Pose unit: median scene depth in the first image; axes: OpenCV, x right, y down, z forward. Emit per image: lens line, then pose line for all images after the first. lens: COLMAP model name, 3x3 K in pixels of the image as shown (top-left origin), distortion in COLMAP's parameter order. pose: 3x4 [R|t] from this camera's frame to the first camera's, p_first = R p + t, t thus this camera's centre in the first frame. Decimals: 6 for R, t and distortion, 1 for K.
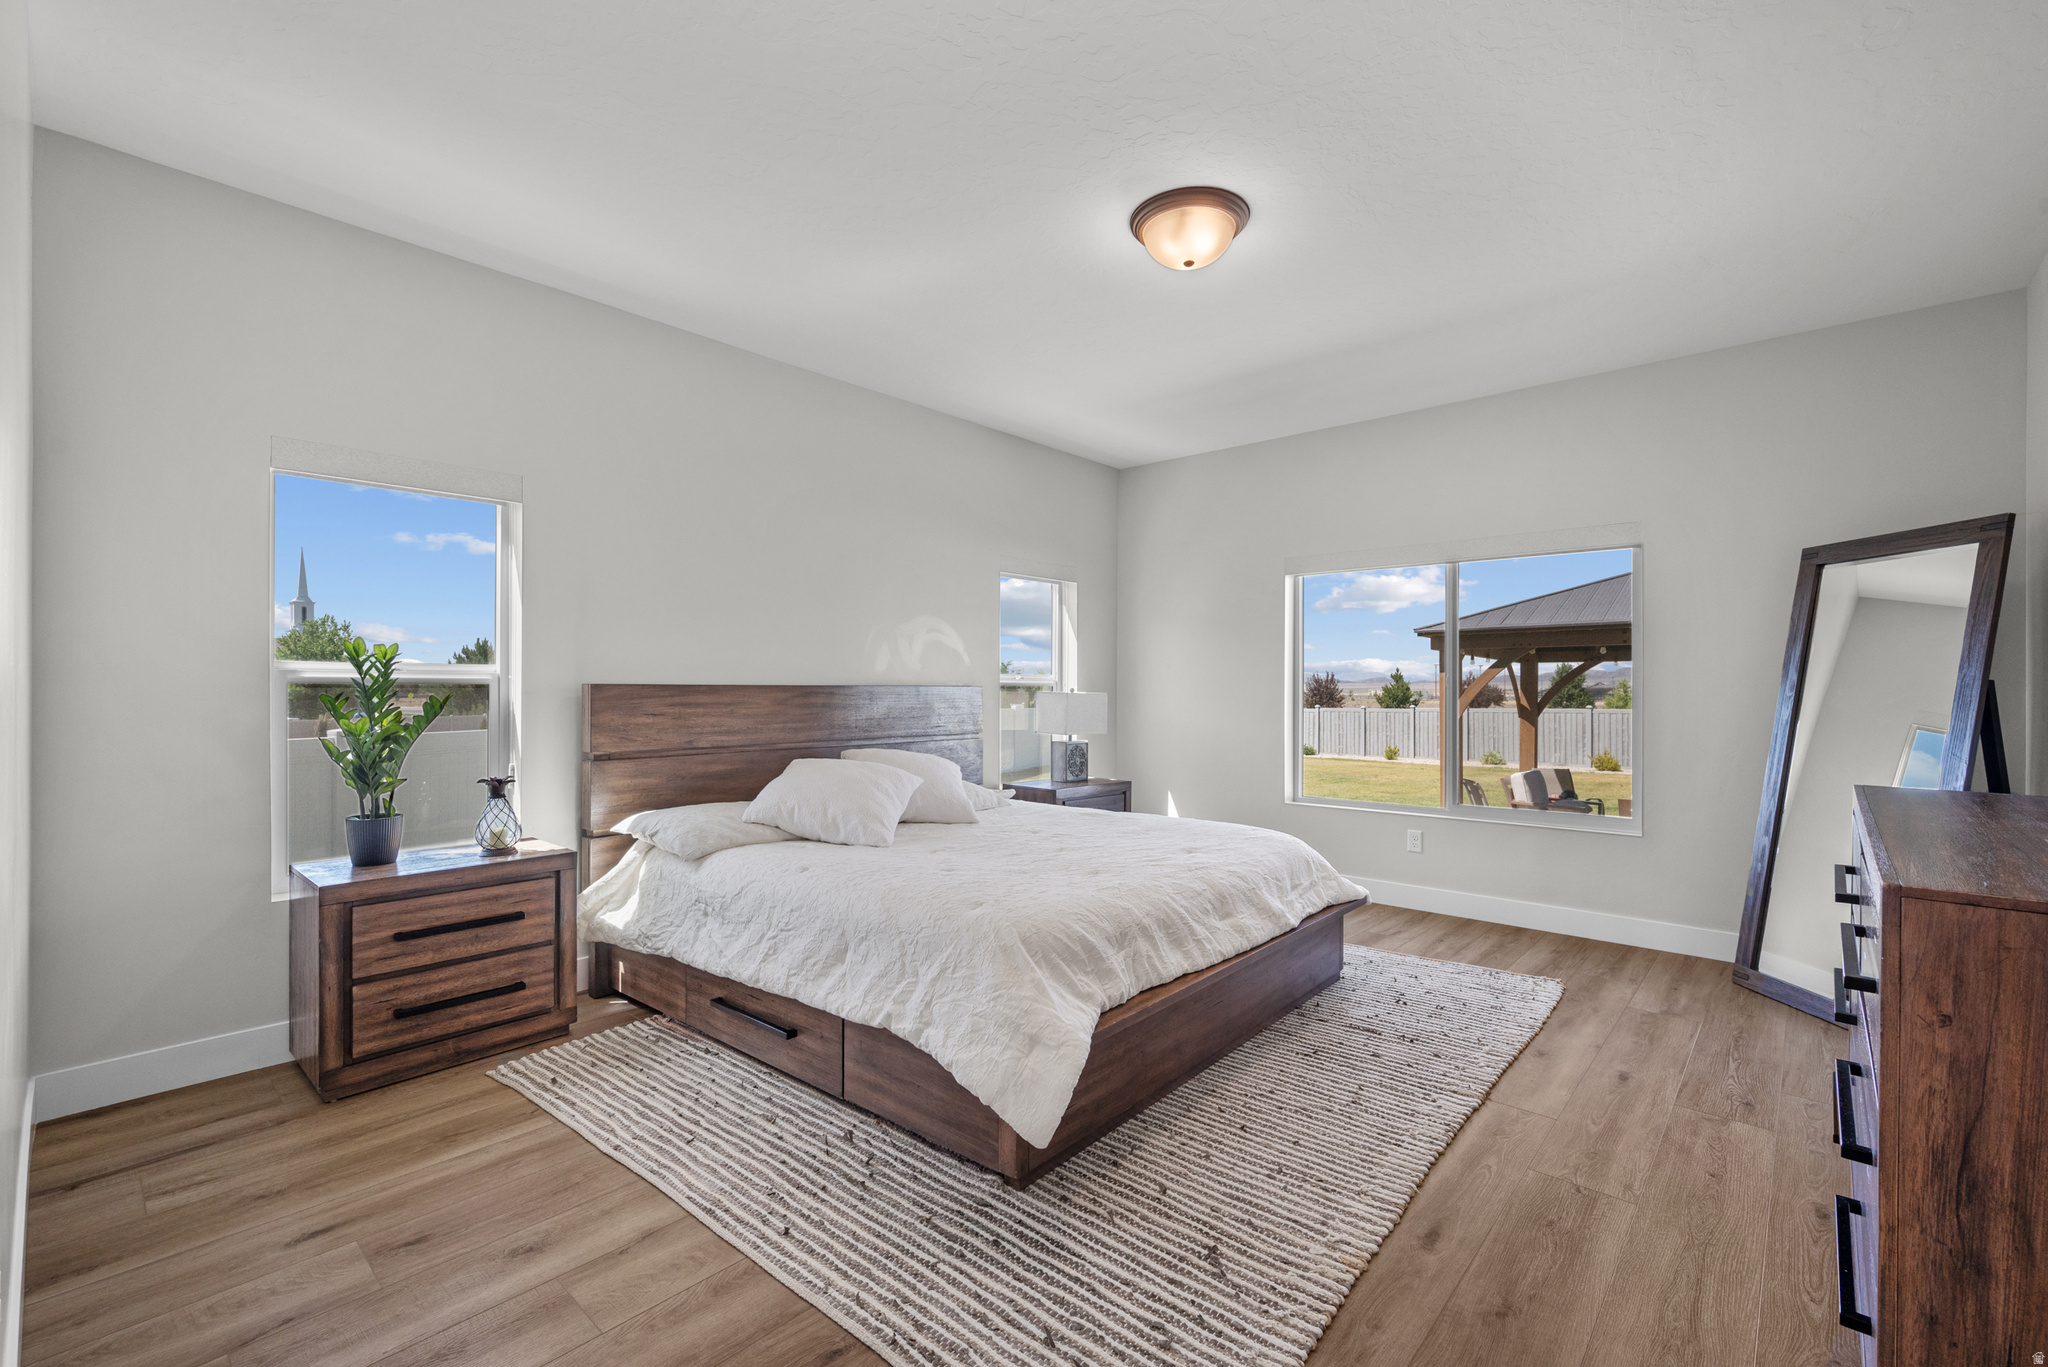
lens RADIAL K [[859.8, 0, 1029.8], [0, 859.8, 681.5], [0, 0, 1]] dist [-0.001533, 0.002355]
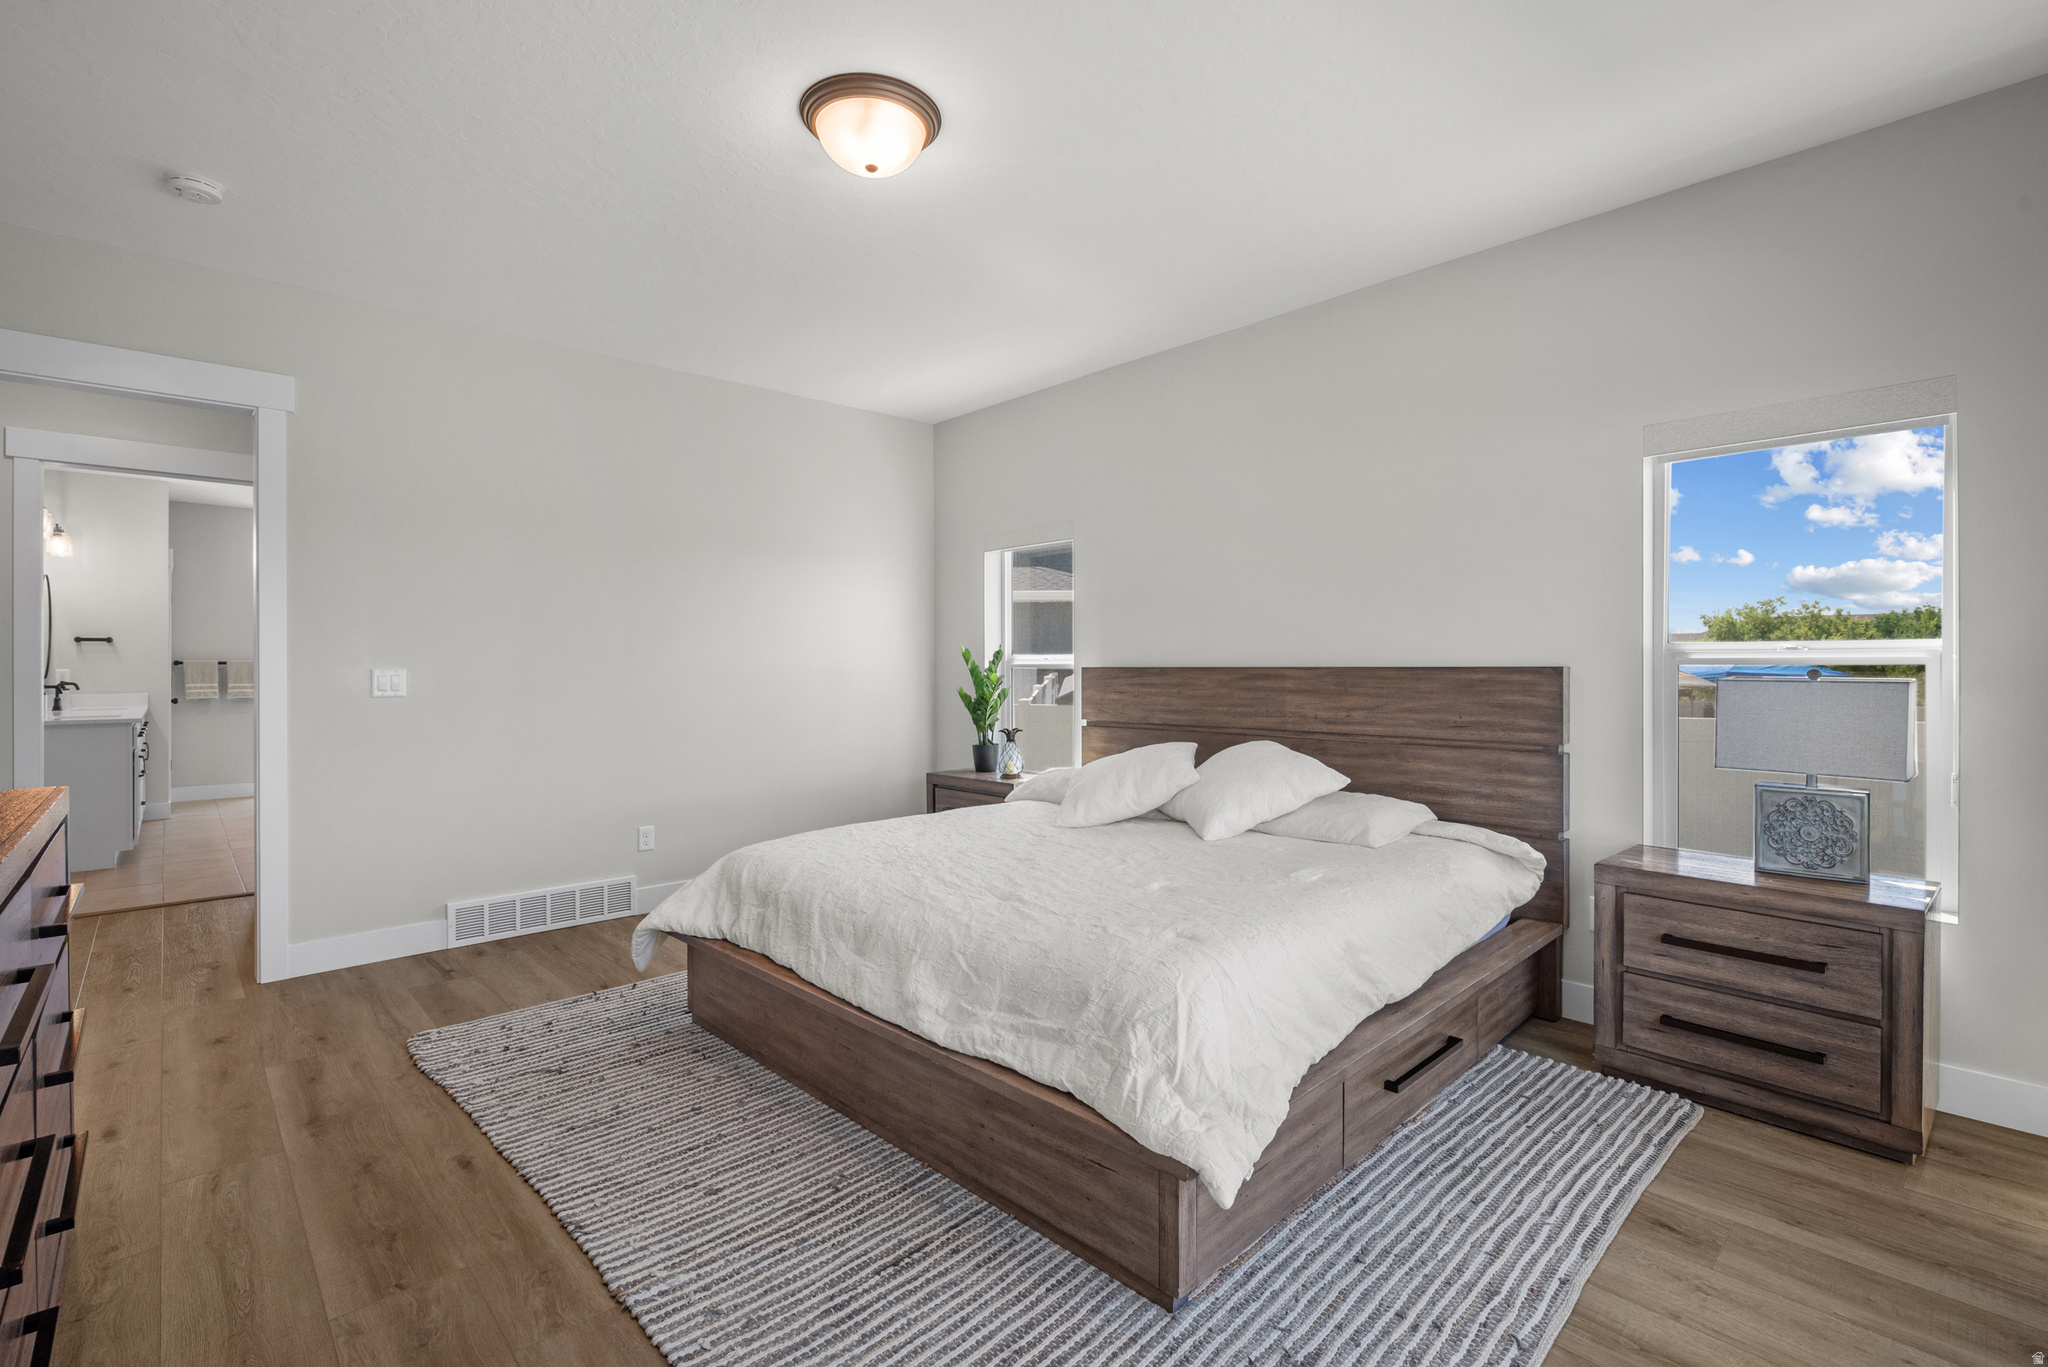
lens RADIAL K [[953.8, 0, 1030.4], [0, 953.8, 671.8], [0, 0, 1]] dist [0.005282, -0.002177]
pose [[-0.093291, -0.002028, -0.995637, 0.846310], [0.005980, 0.999979, -0.002598, 0.012633], [0.995621, -0.006196, -0.093277, 0.959104]]
